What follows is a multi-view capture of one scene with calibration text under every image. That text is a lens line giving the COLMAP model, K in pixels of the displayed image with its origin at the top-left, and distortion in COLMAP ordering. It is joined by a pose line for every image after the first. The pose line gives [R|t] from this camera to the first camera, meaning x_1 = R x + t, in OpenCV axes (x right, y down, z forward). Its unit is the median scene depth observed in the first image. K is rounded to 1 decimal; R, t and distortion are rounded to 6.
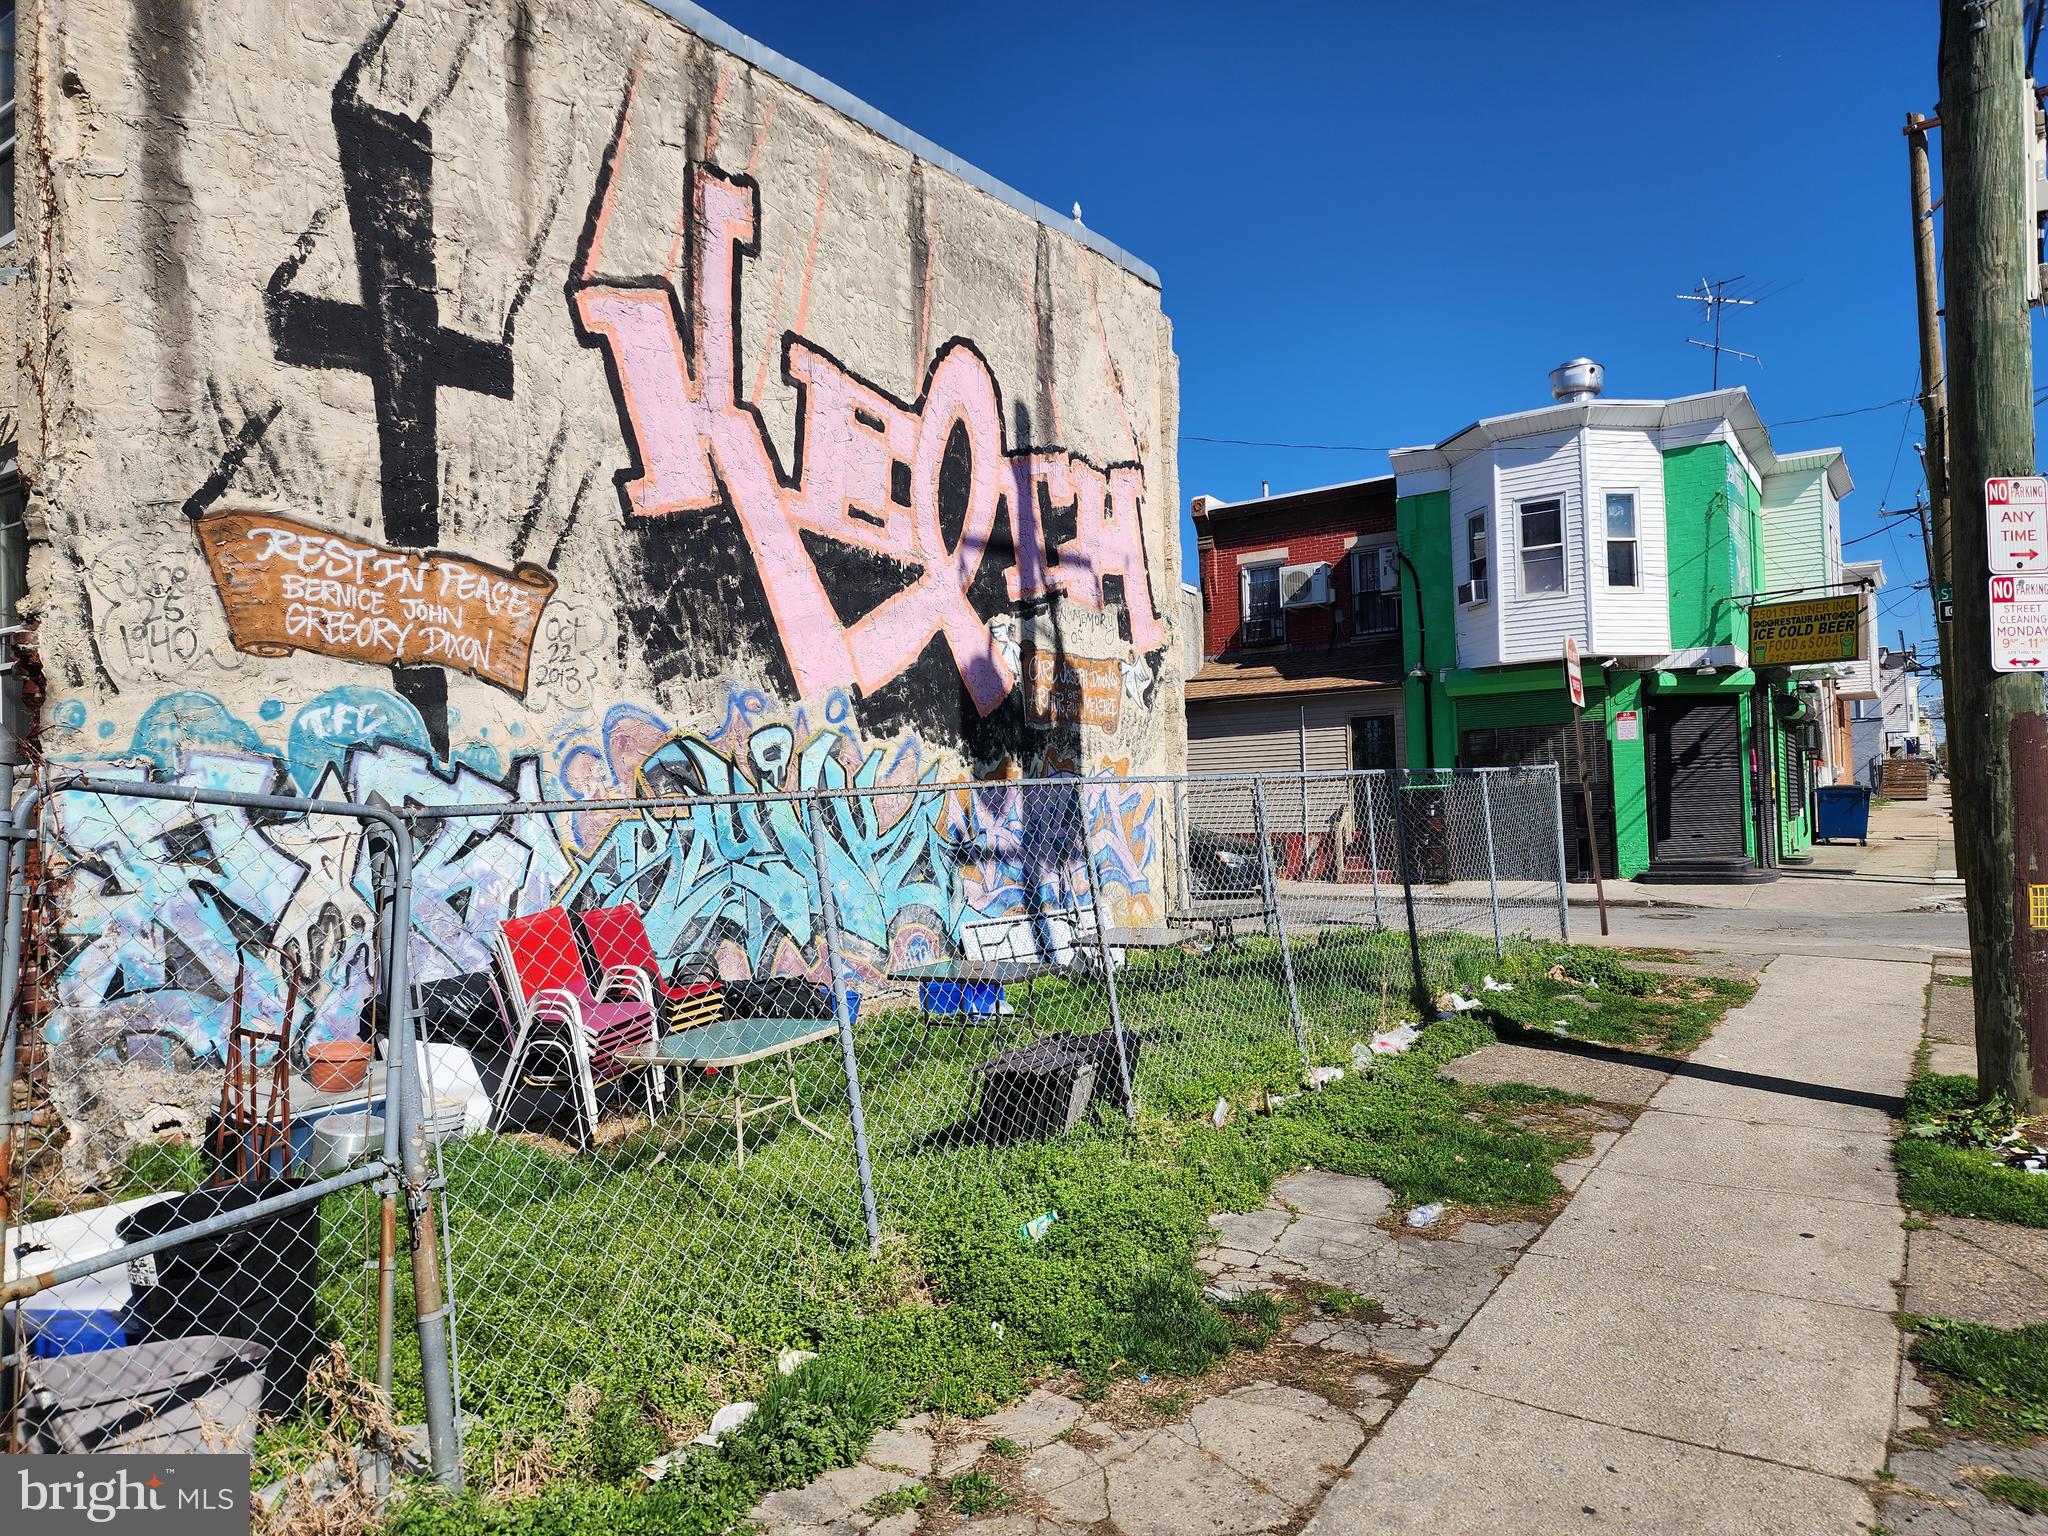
lens RADIAL K [[1371.9, 0, 1014.5], [0, 1371.9, 770.6], [0, 0, 1]] dist [0.096518, -0.084891]
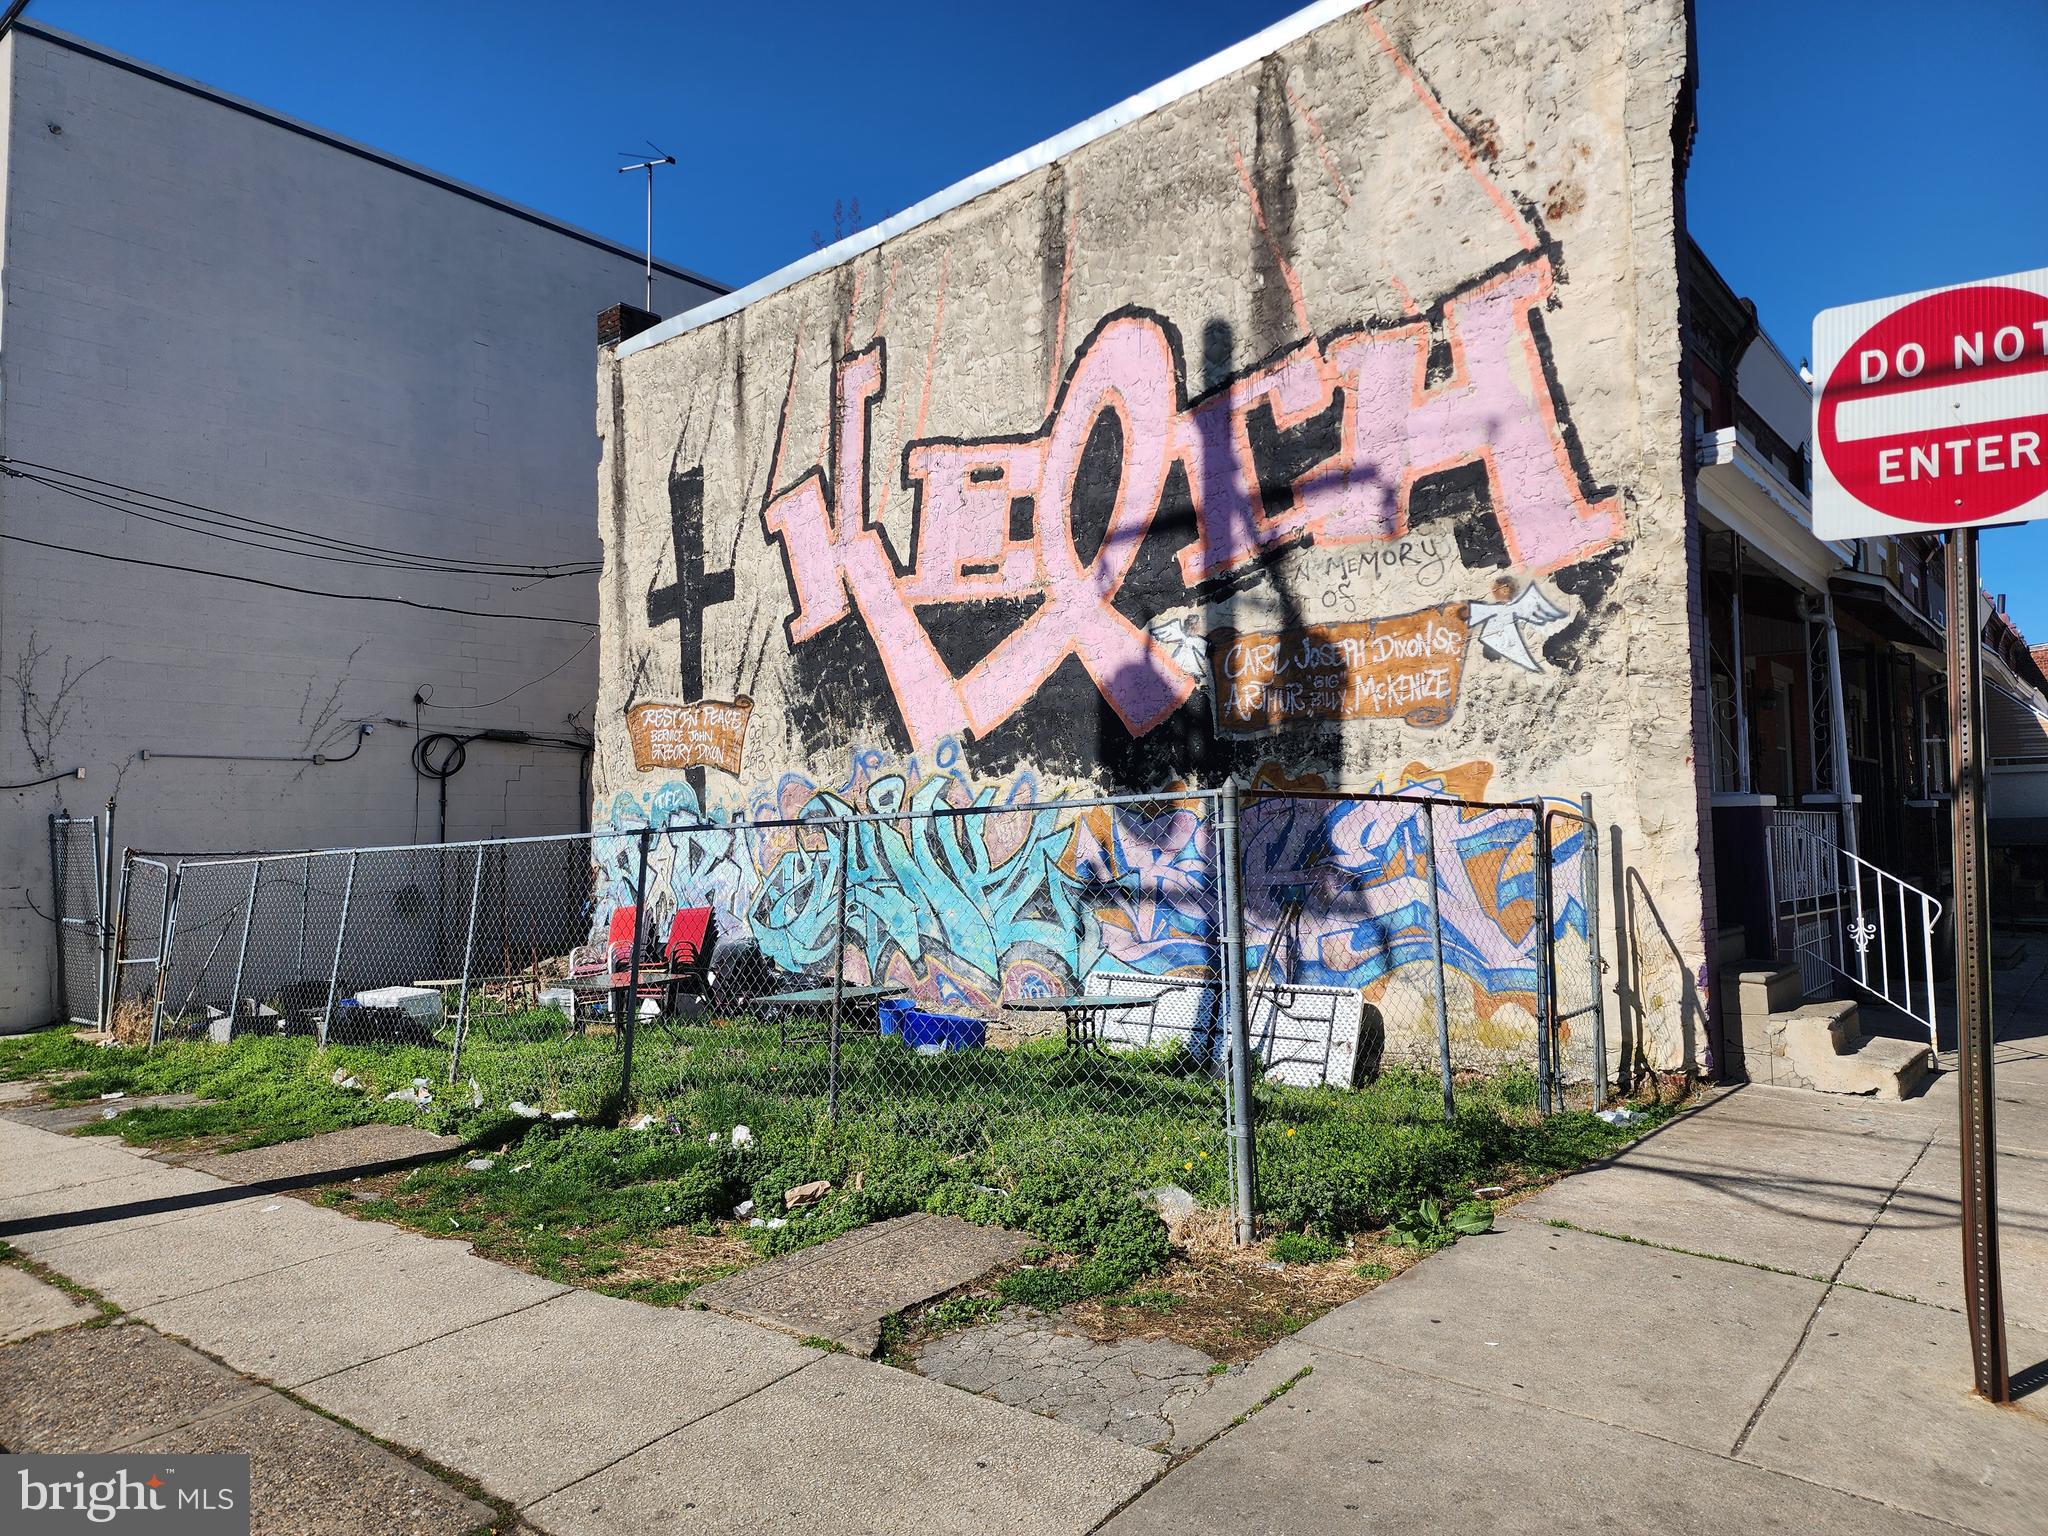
lens RADIAL K [[1371.9, 0, 1012.9], [0, 1371.9, 759.2], [0, 0, 1]] dist [0.096518, -0.084891]
pose [[-0.104846, -0.022982, -0.994223, 0.937504], [0.056595, 0.997975, -0.029037, -0.005587], [0.992877, -0.059312, -0.103333, 1.123997]]
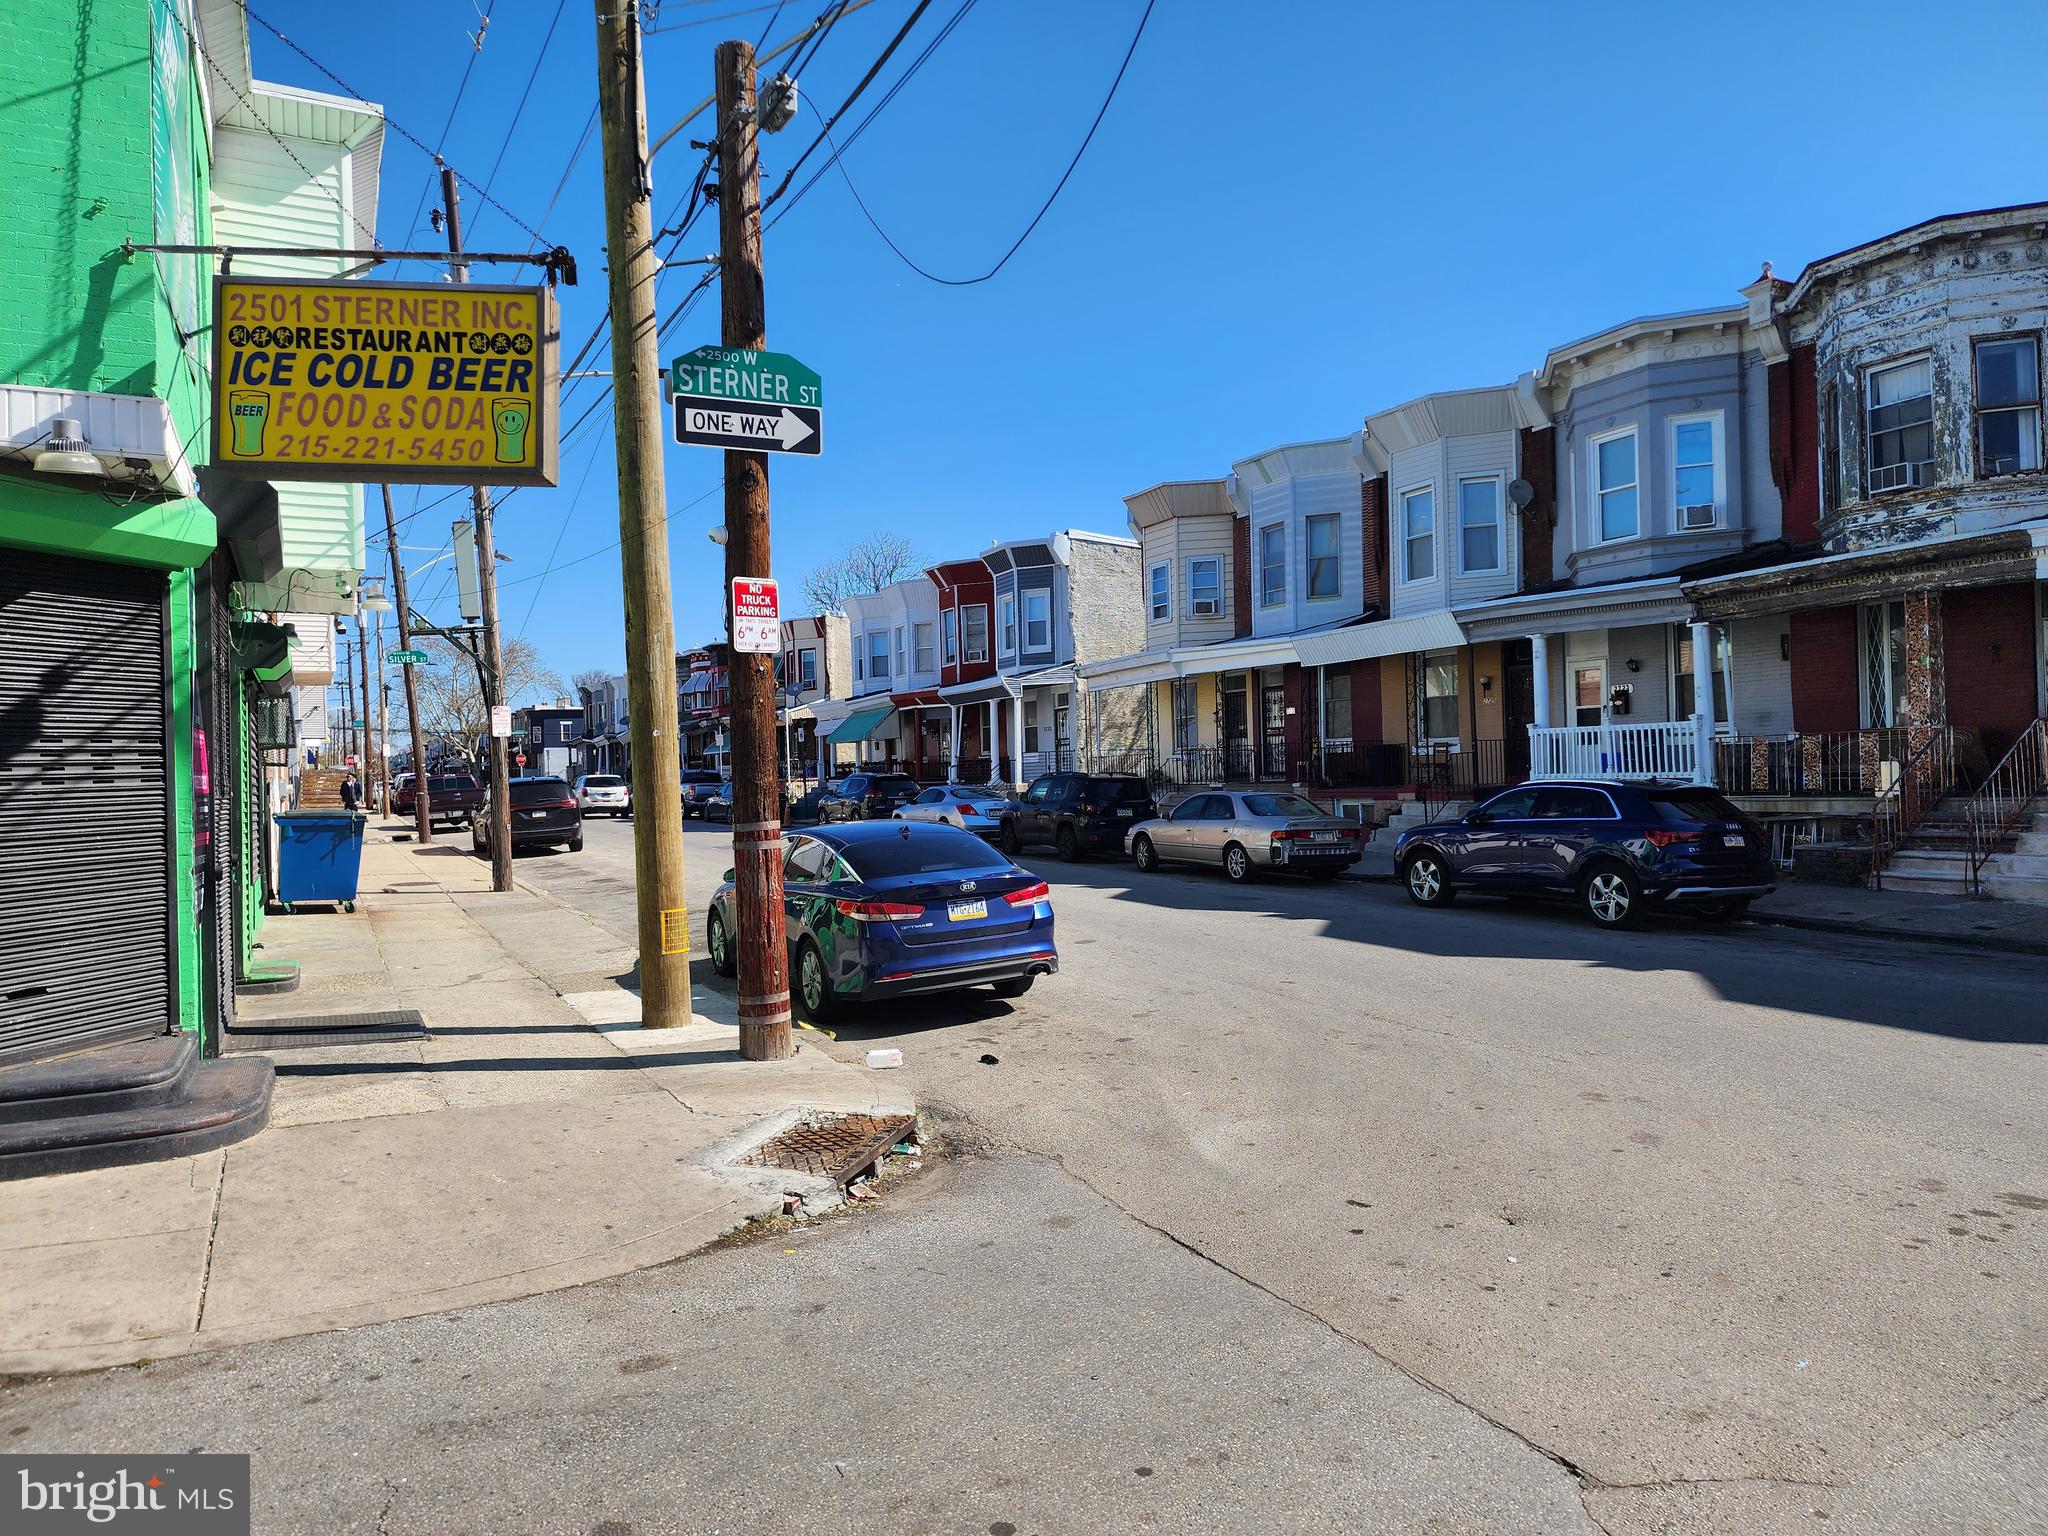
lens RADIAL K [[1371.9, 0, 1016.2], [0, 1371.9, 769.4], [0, 0, 1]] dist [0.096518, -0.084891]
pose [[0.497927, 0.023832, 0.866892, 0.615028], [-0.017297, 0.999696, -0.017548, -0.004456], [-0.867047, -0.006257, 0.498188, 1.231731]]
